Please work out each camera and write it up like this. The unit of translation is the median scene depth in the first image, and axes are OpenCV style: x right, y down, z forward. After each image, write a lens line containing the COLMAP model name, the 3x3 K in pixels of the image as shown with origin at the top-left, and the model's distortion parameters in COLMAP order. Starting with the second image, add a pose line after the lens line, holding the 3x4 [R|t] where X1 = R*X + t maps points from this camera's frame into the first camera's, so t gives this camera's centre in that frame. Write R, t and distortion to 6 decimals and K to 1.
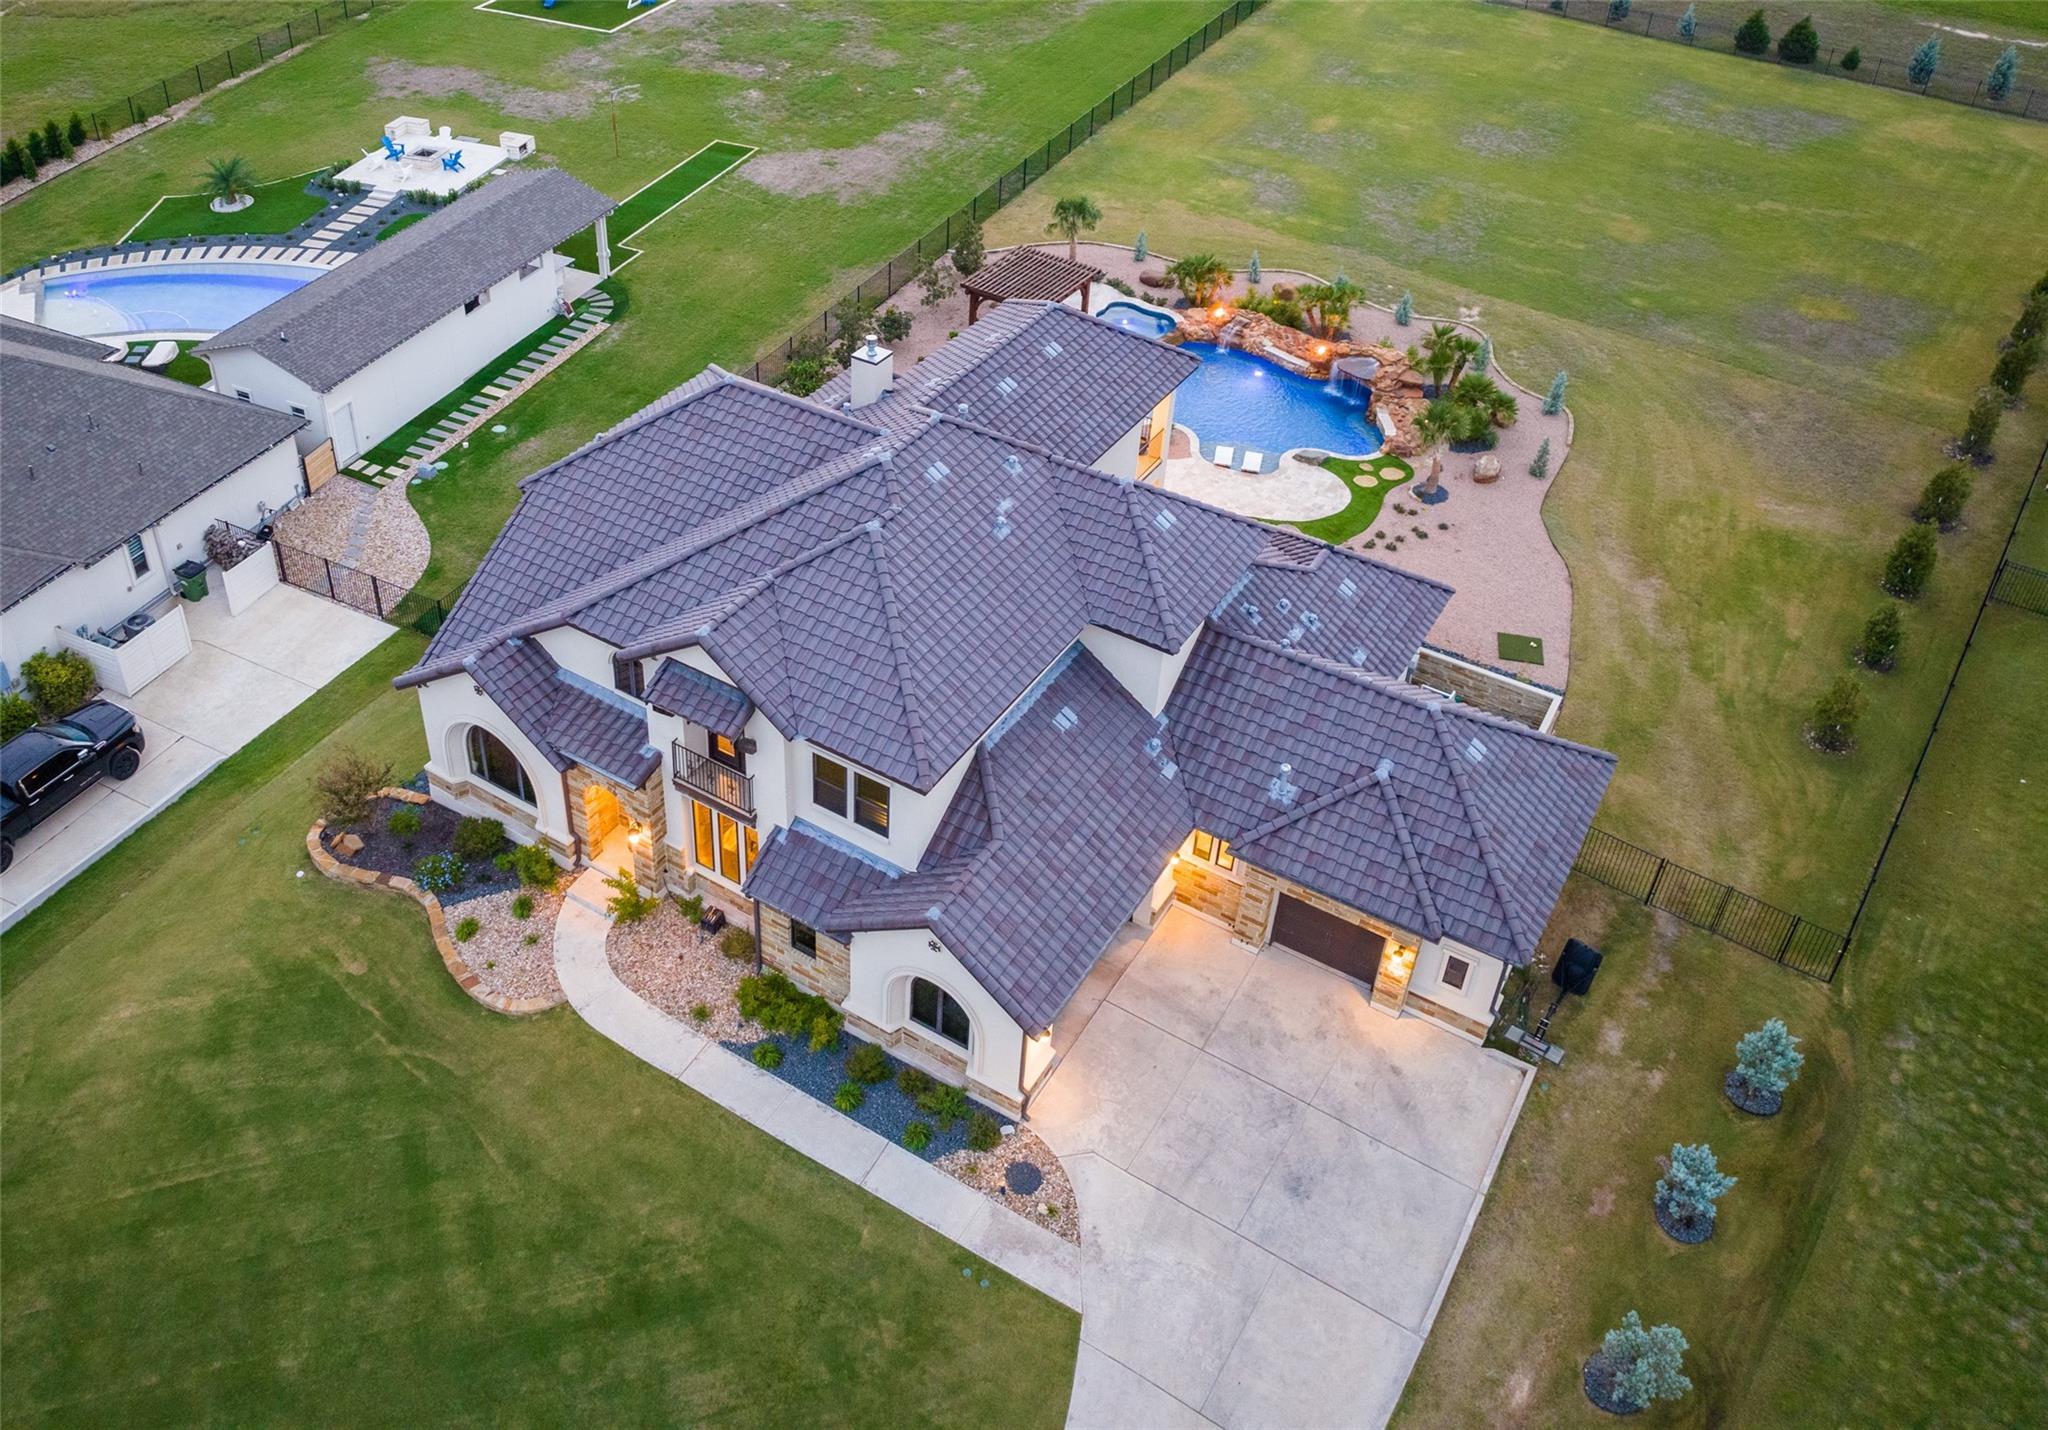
lens RADIAL K [[1658.3, 0, 898.8], [0, 1658.3, 550.2], [0, 0, 1]] dist [-0.031207, -0.008177]
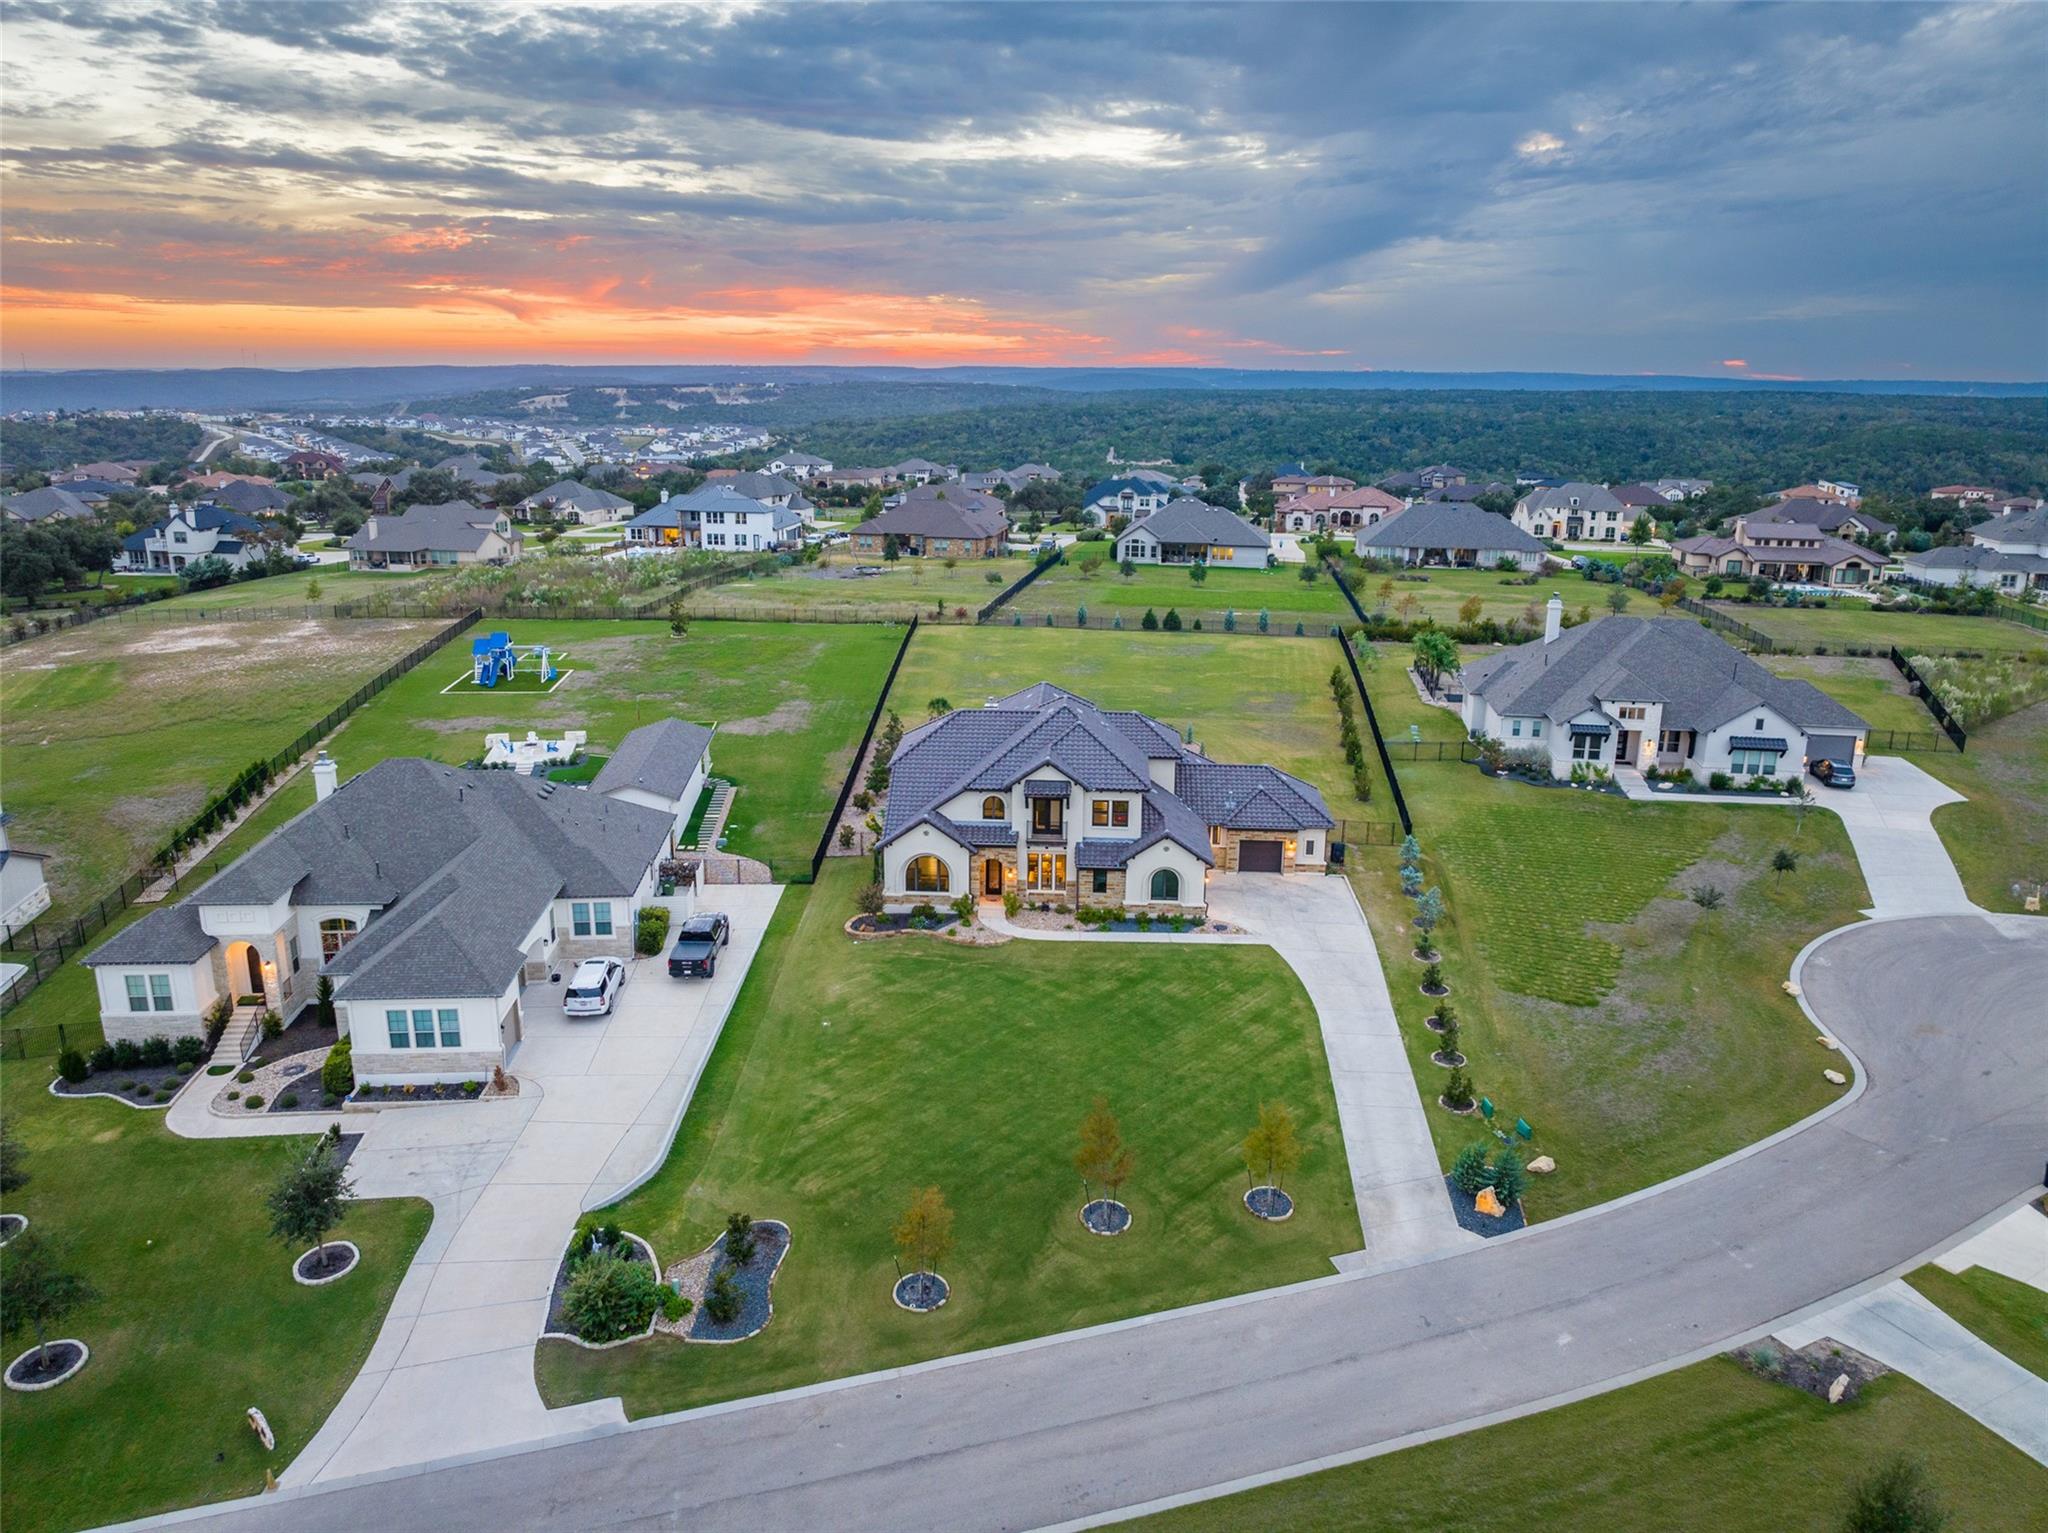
lens RADIAL K [[1443.9, 0, 1040.0], [0, 1443.9, 758.5], [0, 0, 1]] dist [-0.033174, 0.001074]
pose [[0.857988, -0.138904, 0.494533, -1.160083], [0.291904, 0.924032, -0.246895, 0.561601], [-0.422669, 0.356189, 0.833355, -0.812187]]
